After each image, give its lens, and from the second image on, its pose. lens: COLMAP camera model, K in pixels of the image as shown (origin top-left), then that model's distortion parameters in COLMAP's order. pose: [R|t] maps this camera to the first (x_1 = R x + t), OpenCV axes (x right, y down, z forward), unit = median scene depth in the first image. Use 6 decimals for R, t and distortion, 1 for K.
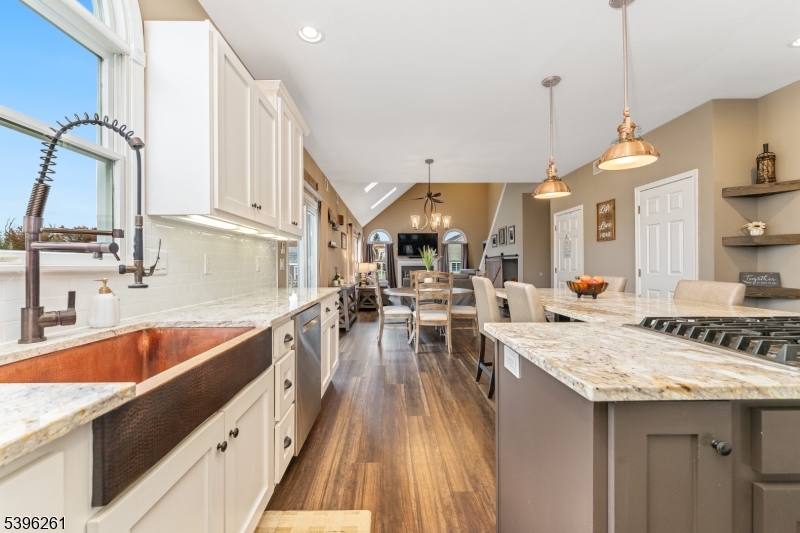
lens RADIAL K [[383.1, 0, 399.7], [0, 383.1, 263.5], [0, 0, 1]] dist [0.007592, -0.000210]
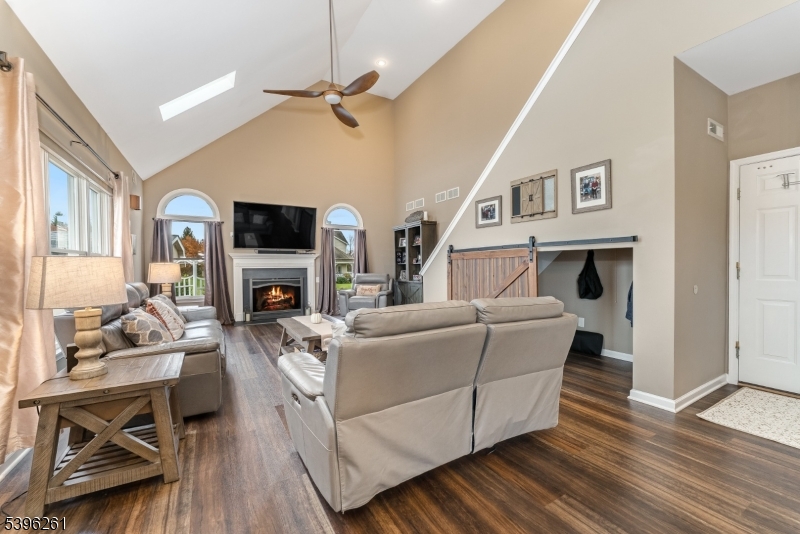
lens RADIAL K [[325.2, 0, 398.2], [0, 325.2, 269.5], [0, 0, 1]] dist [0.008432, -0.000825]
pose [[0.870244, -0.003595, 0.492607, -0.026979], [-0.001425, 0.999951, 0.009814, 0.003300], [-0.492618, -0.009242, 0.870196, 0.538131]]
